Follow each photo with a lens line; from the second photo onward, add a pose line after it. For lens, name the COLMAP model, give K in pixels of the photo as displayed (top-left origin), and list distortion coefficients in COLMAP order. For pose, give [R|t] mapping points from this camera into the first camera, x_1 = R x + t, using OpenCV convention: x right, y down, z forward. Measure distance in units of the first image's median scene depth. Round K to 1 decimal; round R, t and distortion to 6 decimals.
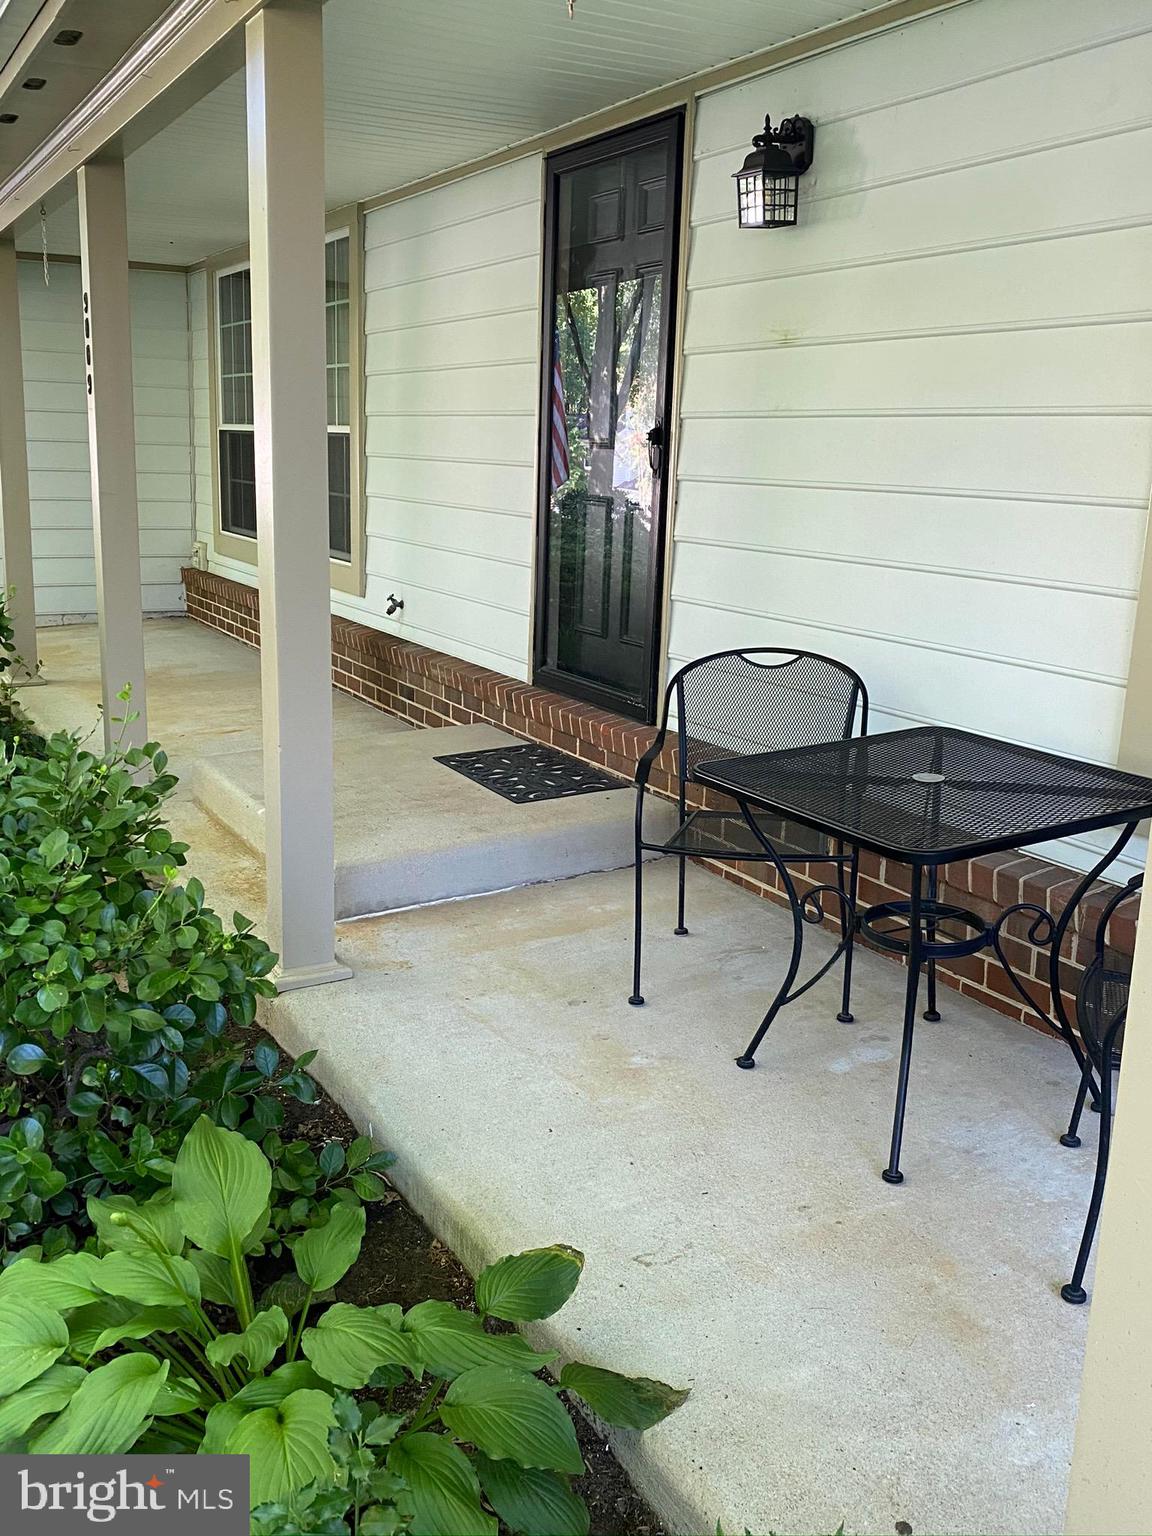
lens RADIAL K [[1361.1, 0, 576.0], [0, 1361.1, 768.0], [0, 0, 1]] dist [0.165860, -0.445761]
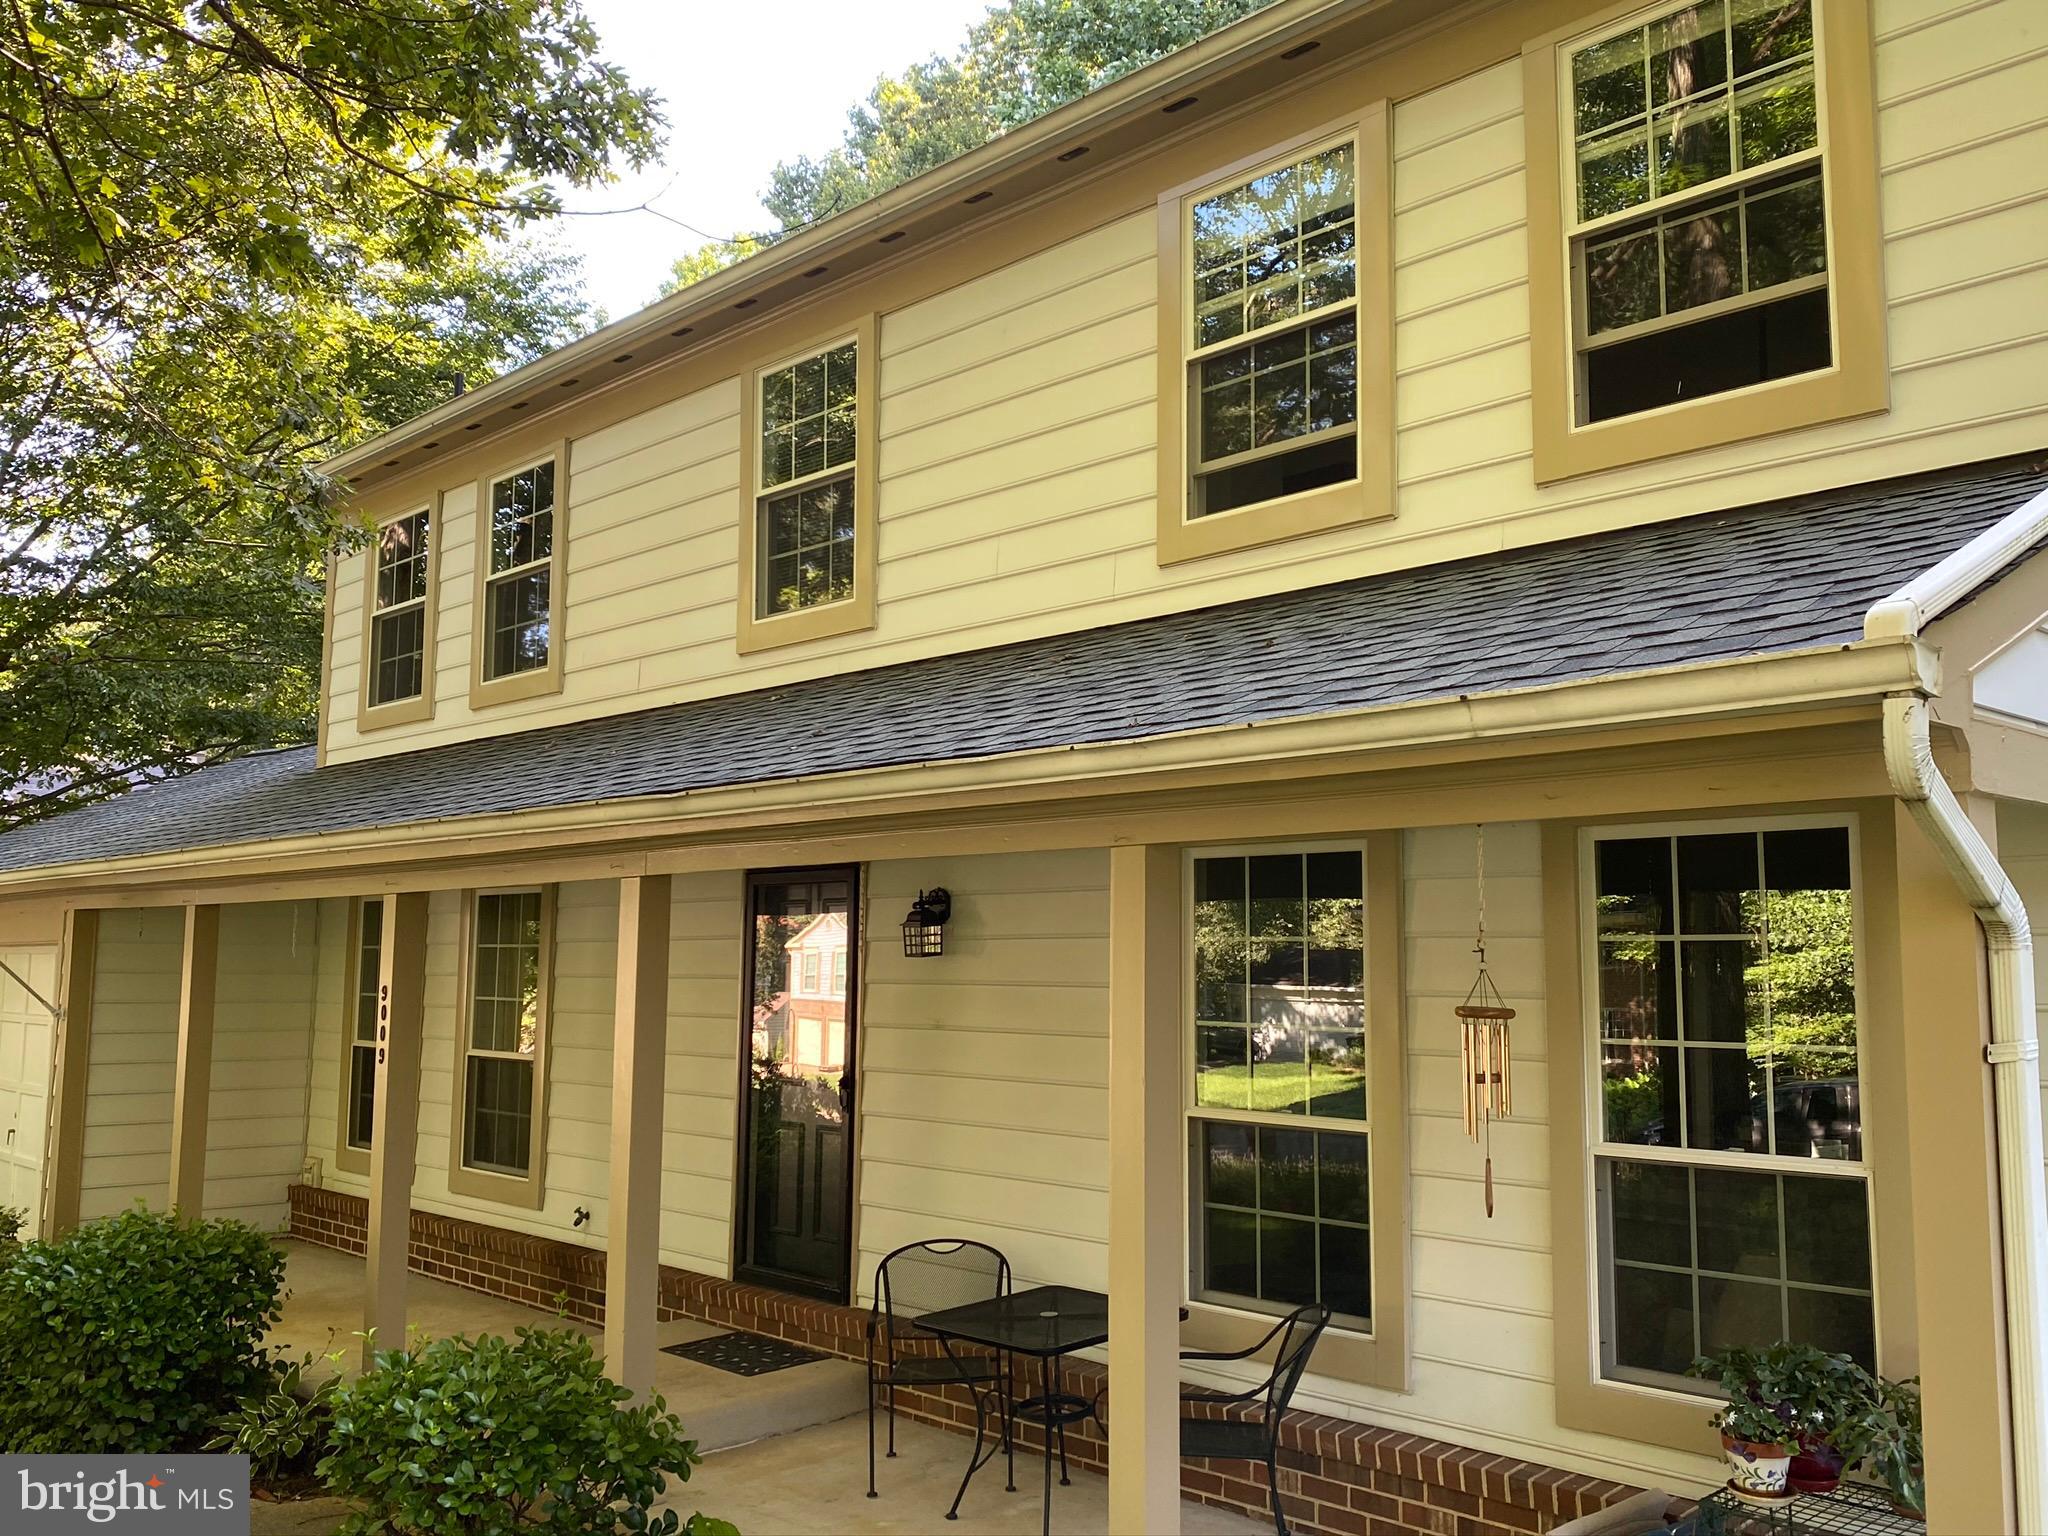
lens RADIAL K [[1814.8, 0, 1024.0], [0, 1814.8, 768.0], [0, 0, 1]] dist [0.165860, -0.445761]
pose [[0.972647, 0.003164, 0.232265, -0.188224], [0.073201, 0.944785, -0.319411, 0.055912], [-0.220452, 0.327676, 0.918711, -0.806094]]
